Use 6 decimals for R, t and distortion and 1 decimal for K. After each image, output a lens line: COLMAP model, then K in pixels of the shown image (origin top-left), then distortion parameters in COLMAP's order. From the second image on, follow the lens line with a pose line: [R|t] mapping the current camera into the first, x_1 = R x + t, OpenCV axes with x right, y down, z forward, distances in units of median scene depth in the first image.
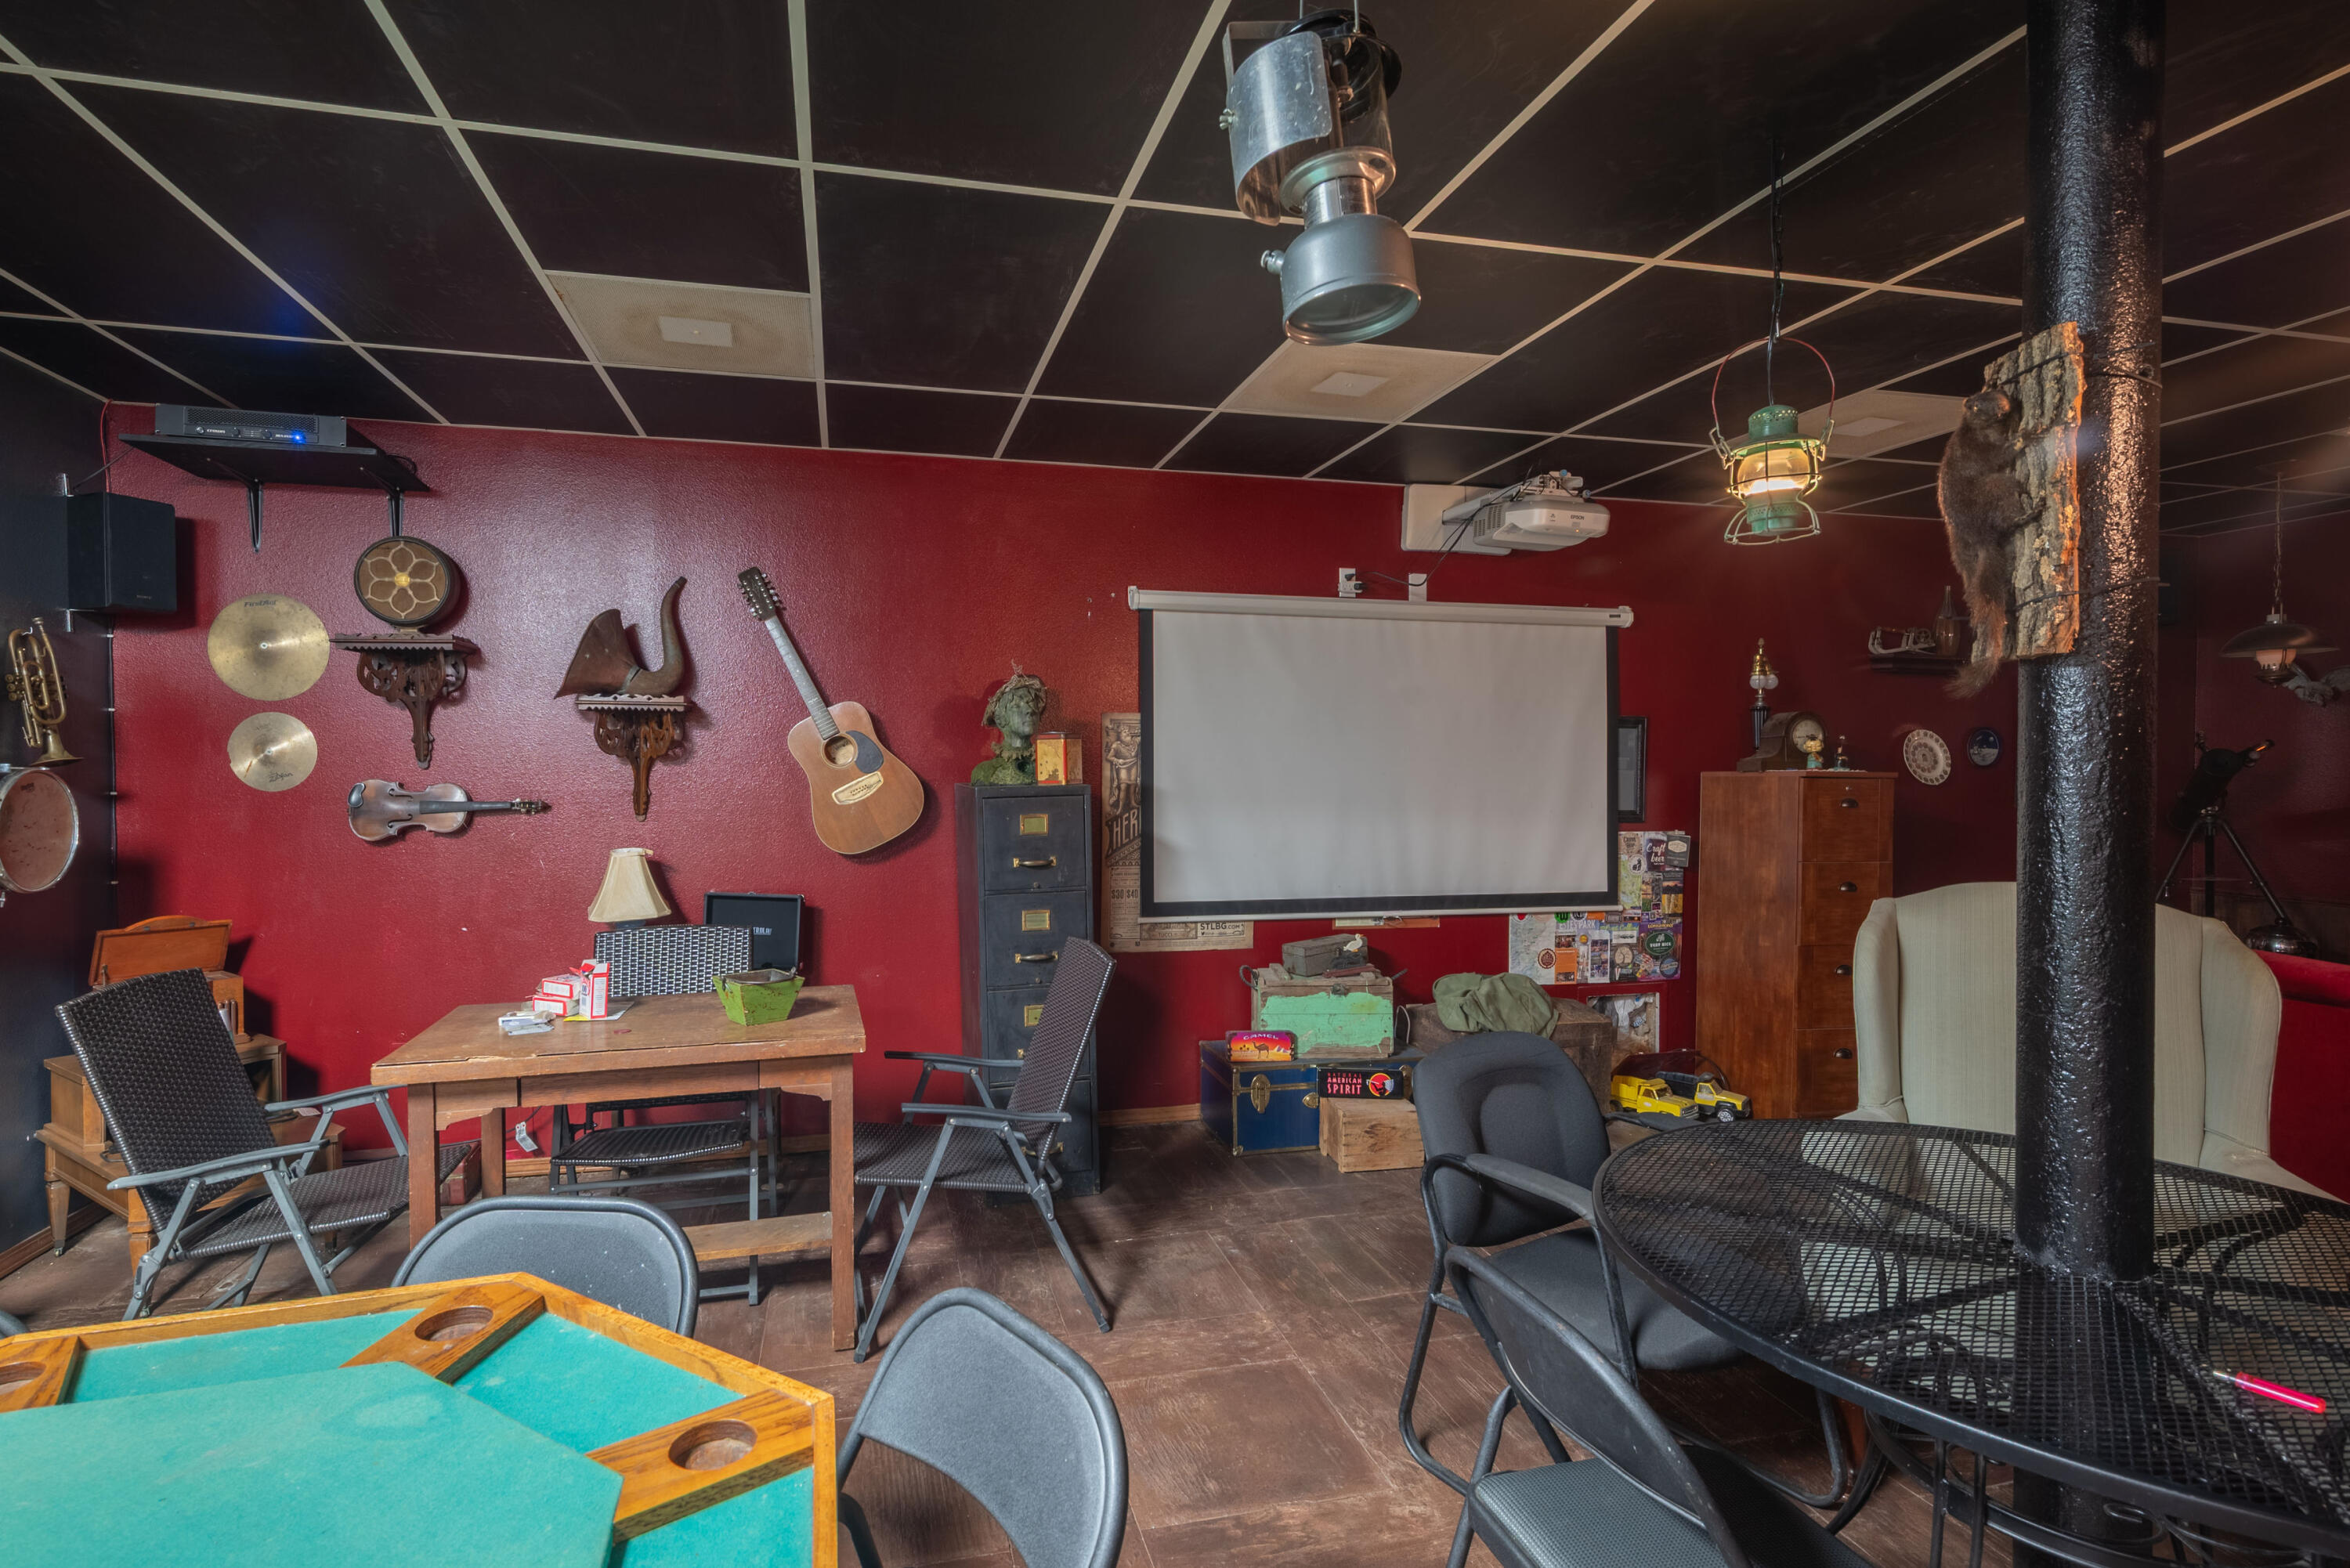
lens RADIAL K [[1181.3, 0, 1153.9], [0, 1181.3, 790.3], [0, 0, 1]] dist [0.003010, -0.000243]
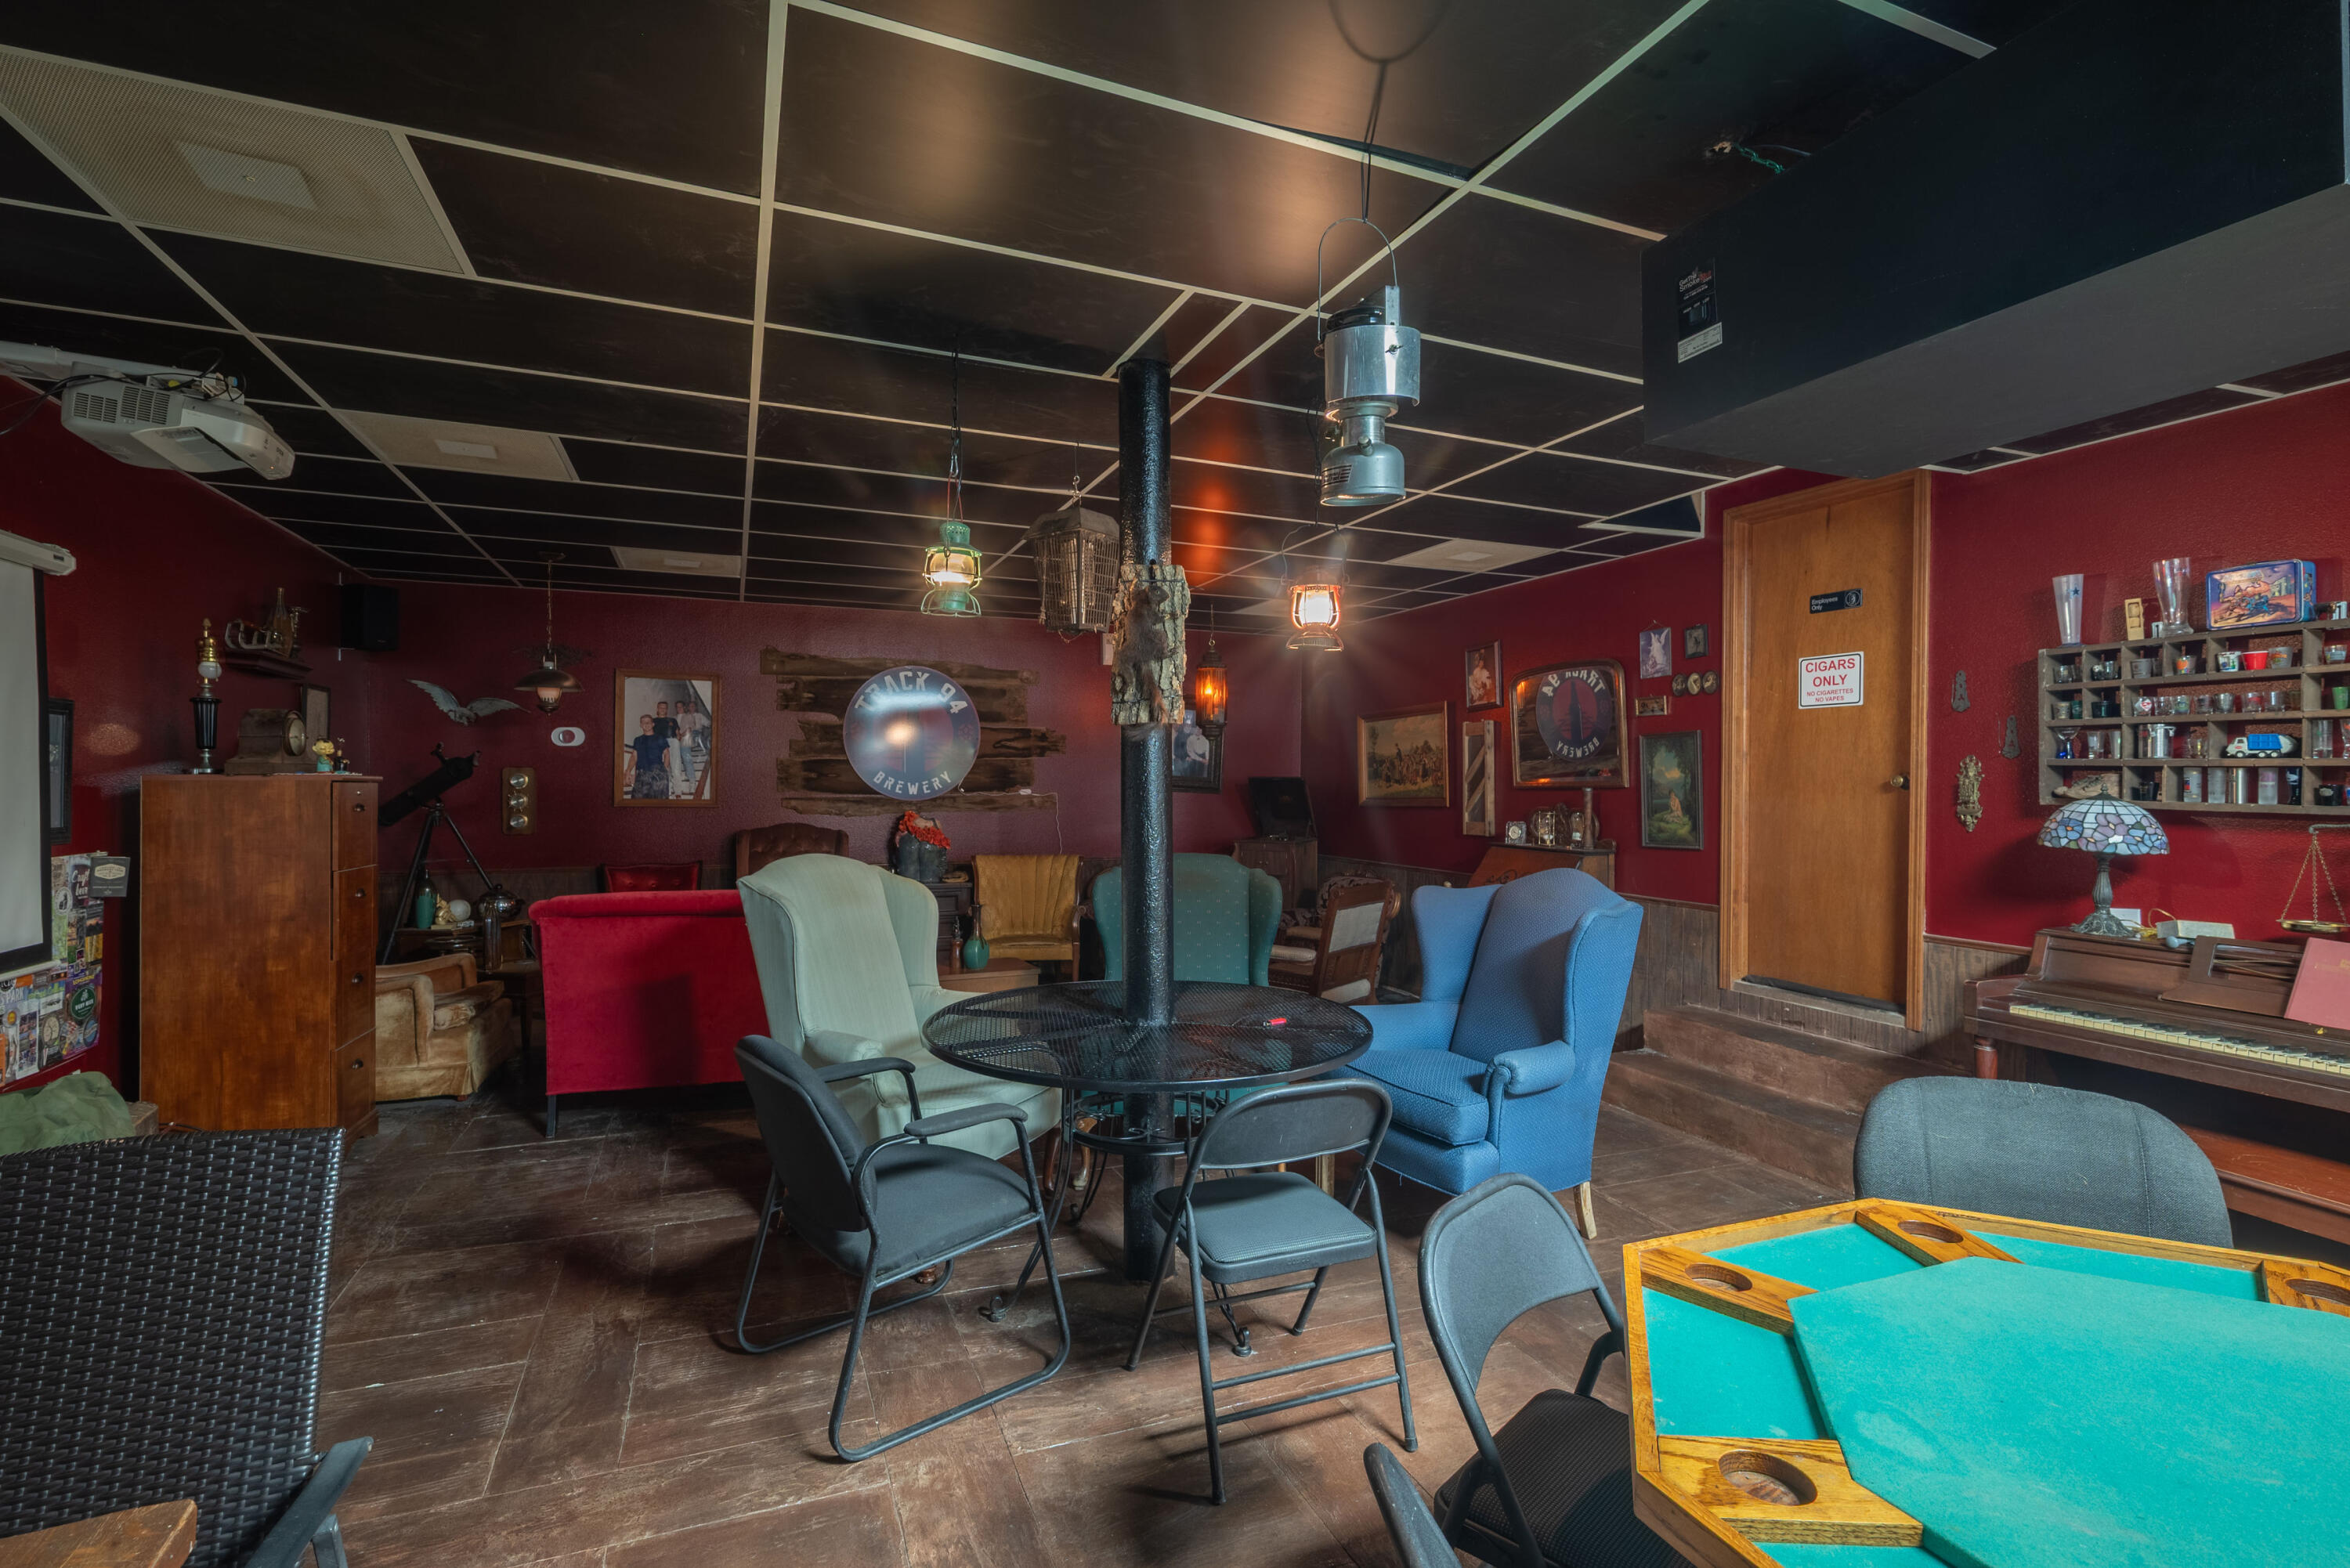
lens RADIAL K [[1079.4, 0, 1157.1], [0, 1079.4, 790.3], [0, 0, 1]] dist [0.000695, 0.000863]
pose [[-0.150148, -0.012526, 0.988584, -0.372119], [0.009549, 0.999855, 0.014119, -0.009237], [-0.988617, 0.011560, -0.150006, 0.451531]]
